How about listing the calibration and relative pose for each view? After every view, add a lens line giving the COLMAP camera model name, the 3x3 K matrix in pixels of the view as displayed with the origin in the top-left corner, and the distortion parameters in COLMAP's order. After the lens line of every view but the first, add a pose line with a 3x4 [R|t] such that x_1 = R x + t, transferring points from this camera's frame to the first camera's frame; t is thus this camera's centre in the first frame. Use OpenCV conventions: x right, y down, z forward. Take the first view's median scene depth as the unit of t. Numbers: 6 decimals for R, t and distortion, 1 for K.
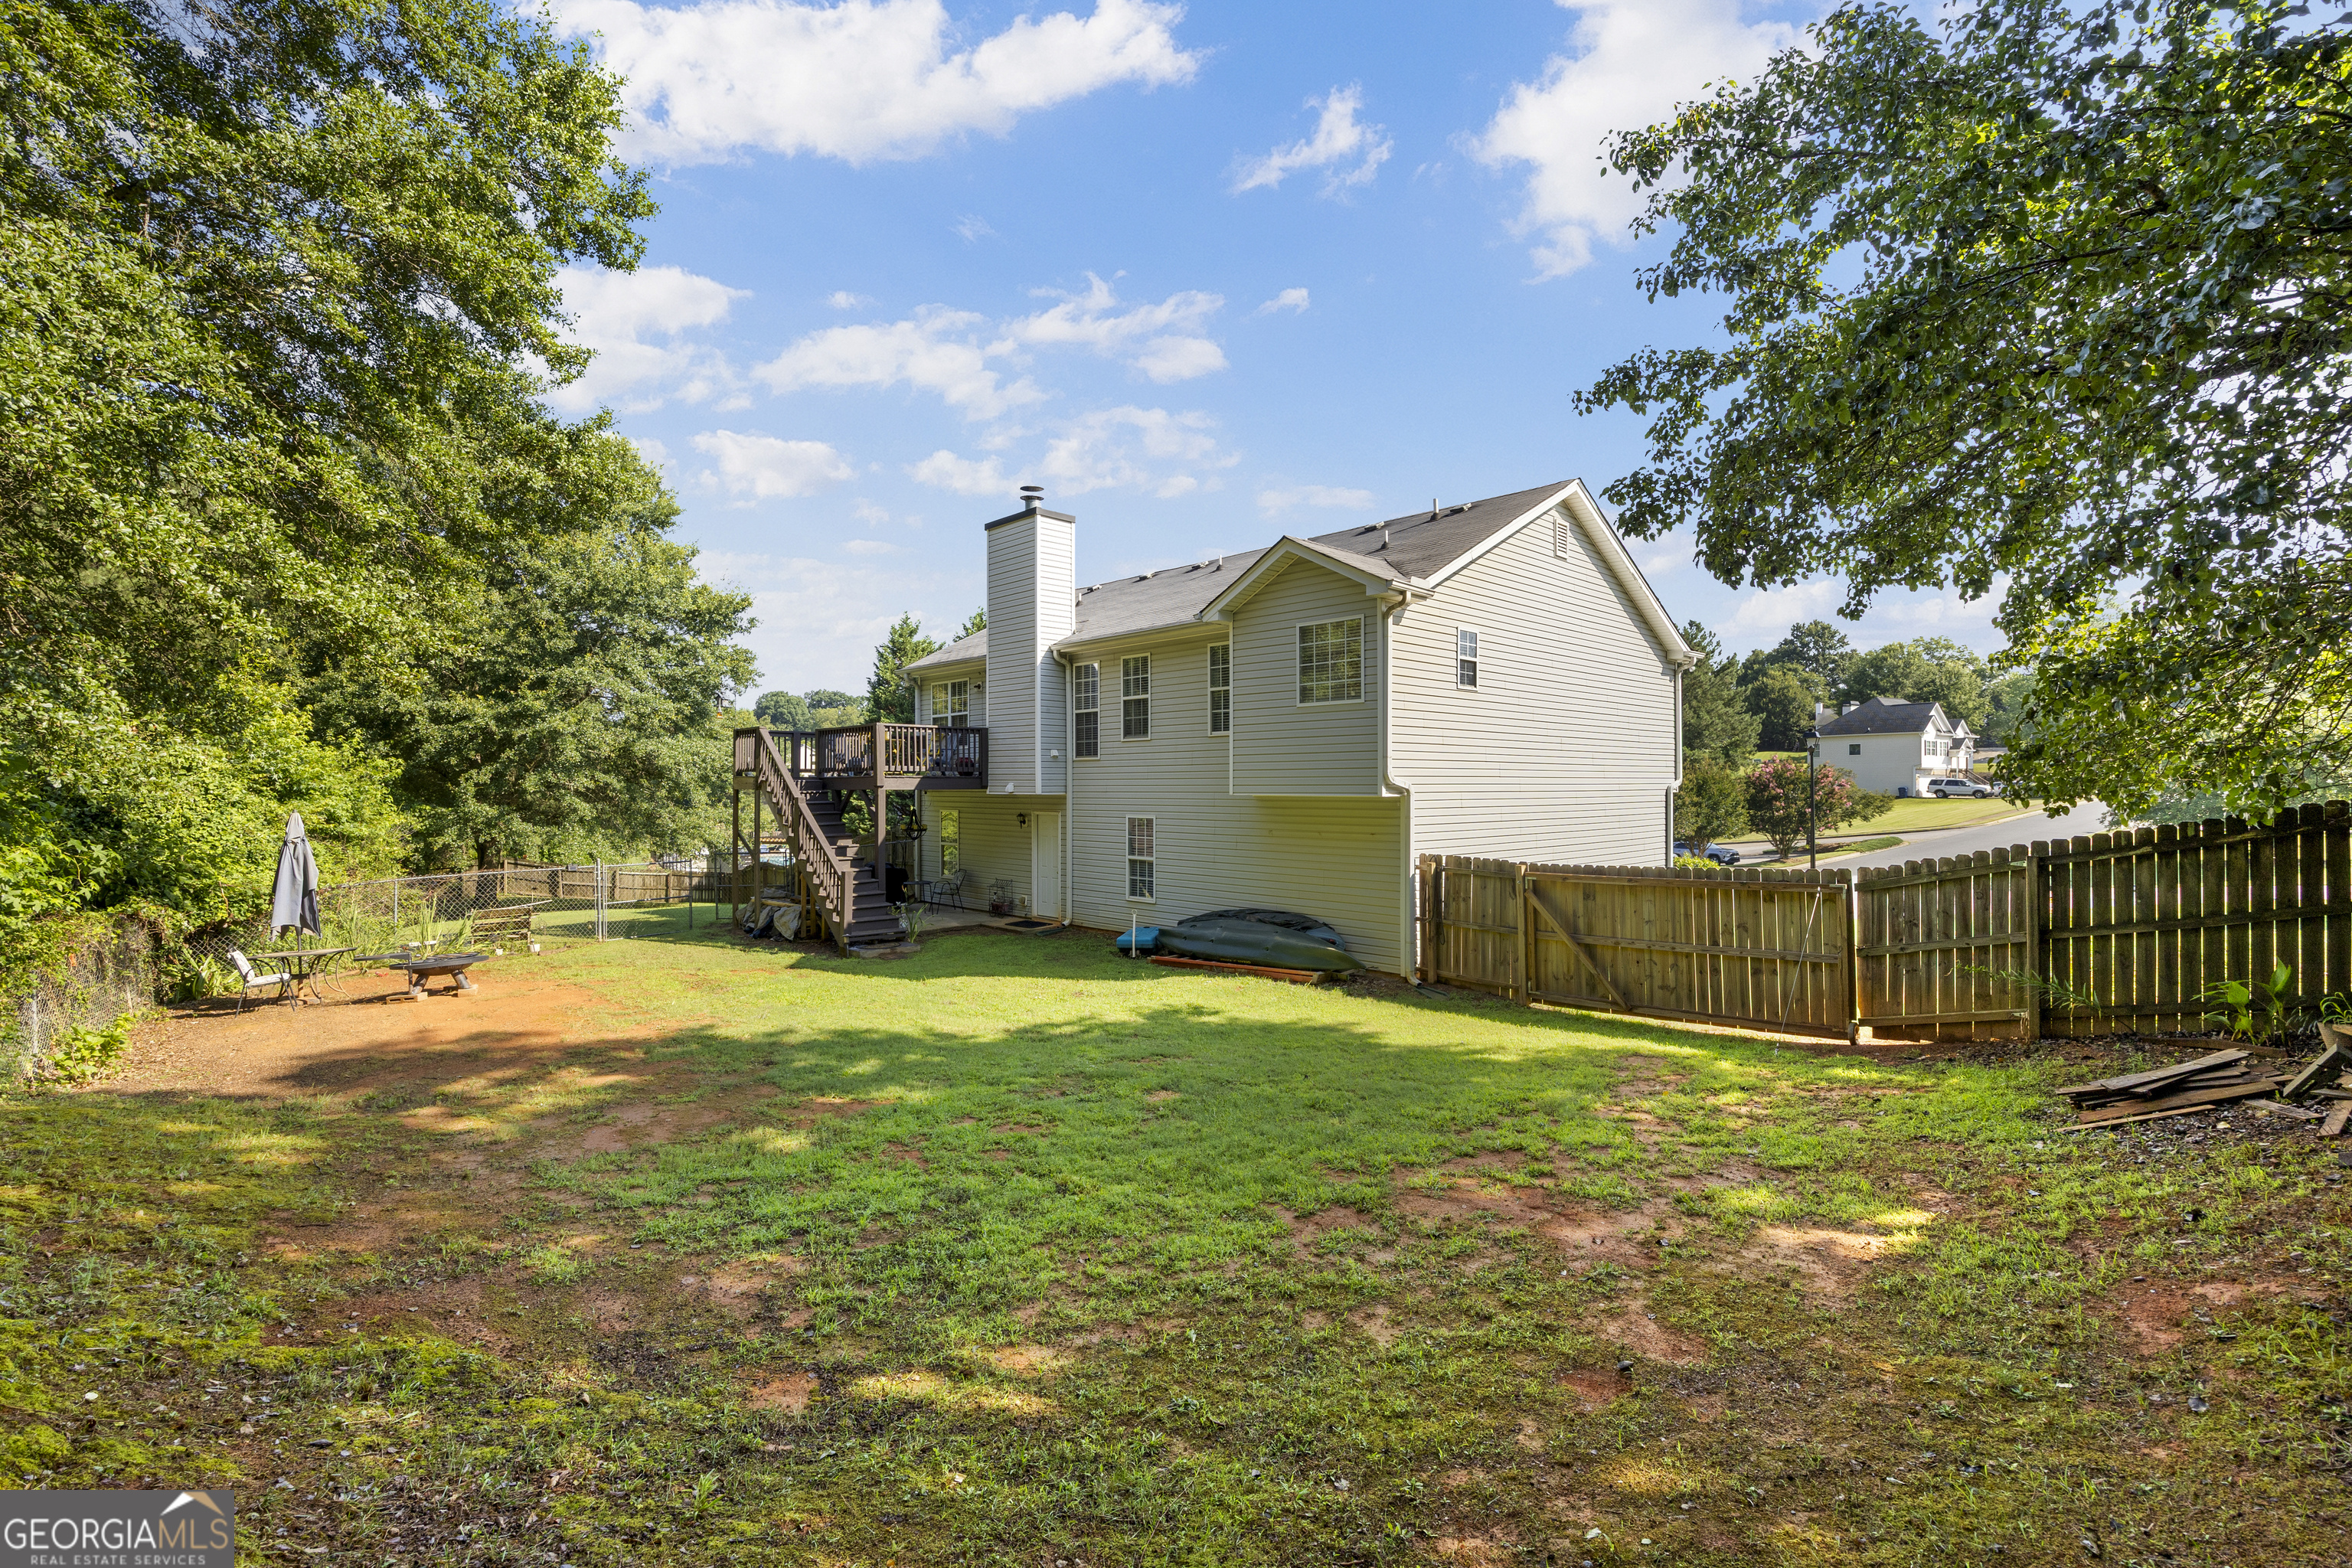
lens RADIAL K [[1031.8, 0, 1165.6], [0, 1031.8, 779.3], [0, 0, 1]] dist [-0.012258, -0.000220]
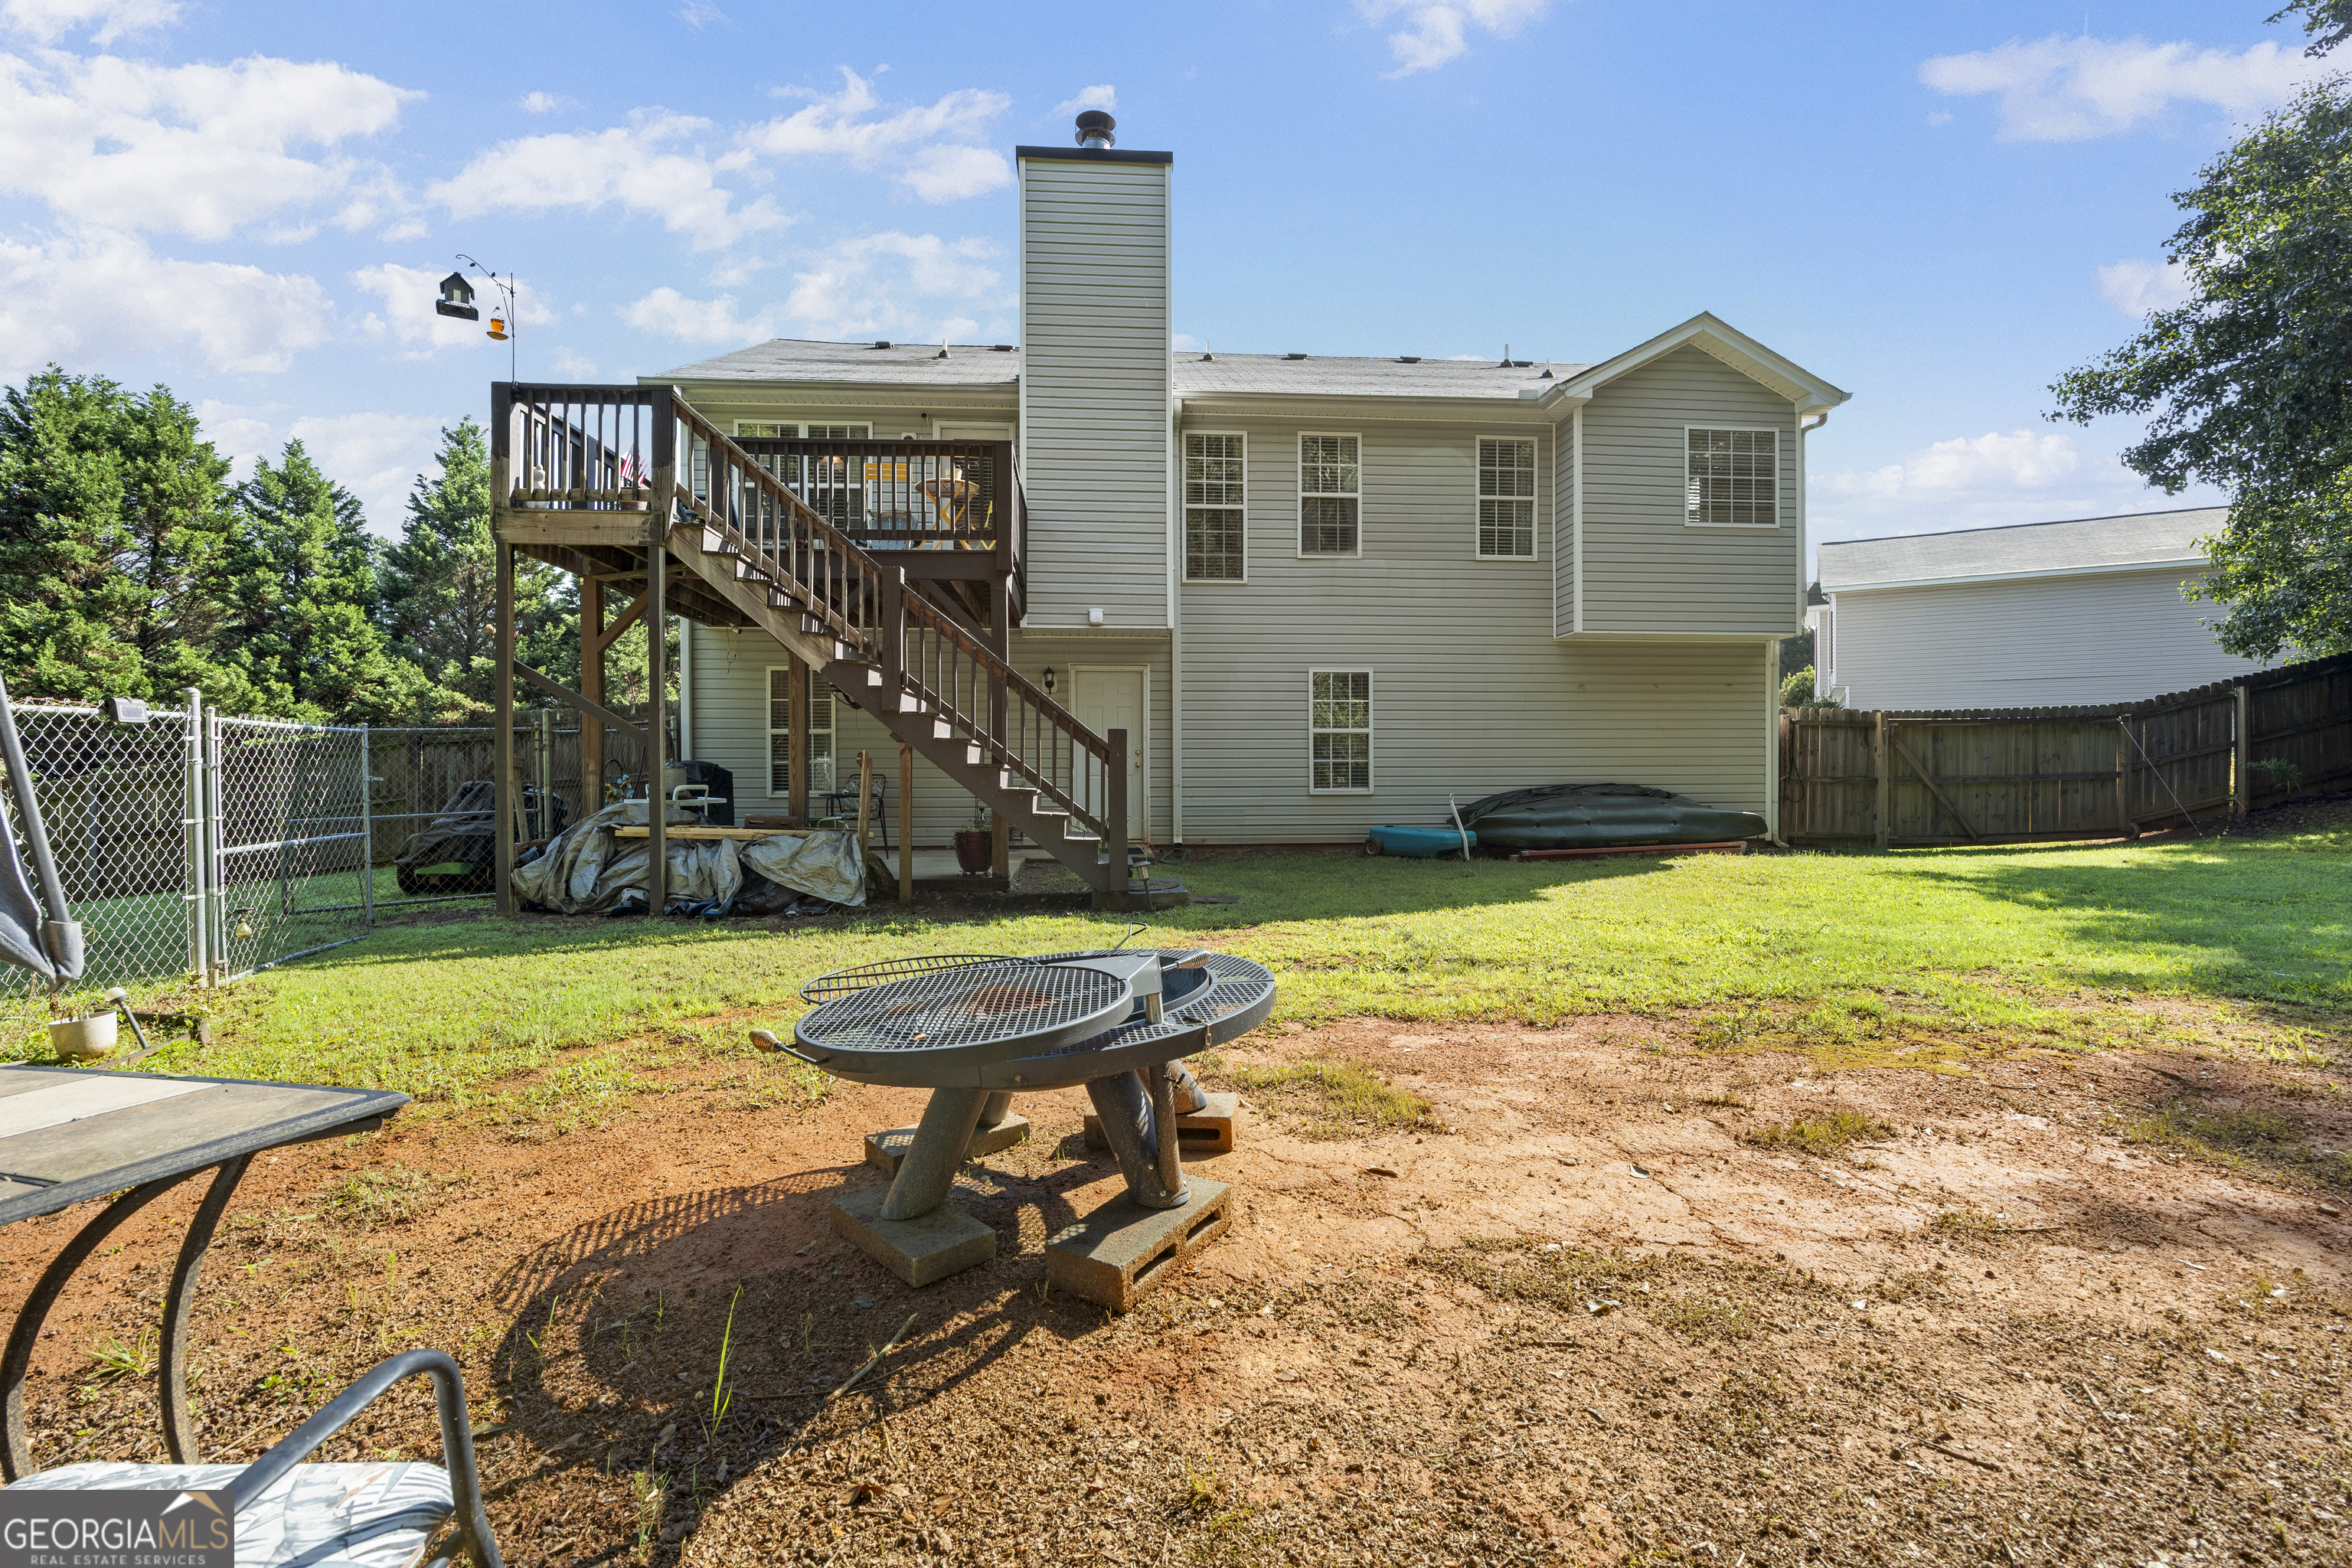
lens RADIAL K [[1031.8, 0, 1165.6], [0, 1031.8, 779.3], [0, 0, 1]] dist [-0.012258, -0.000220]
pose [[0.617875, -0.005949, 0.786254, -0.661948], [-0.003316, 0.999943, 0.010173, 0.106615], [-0.786269, -0.008893, 0.617820, 0.702733]]
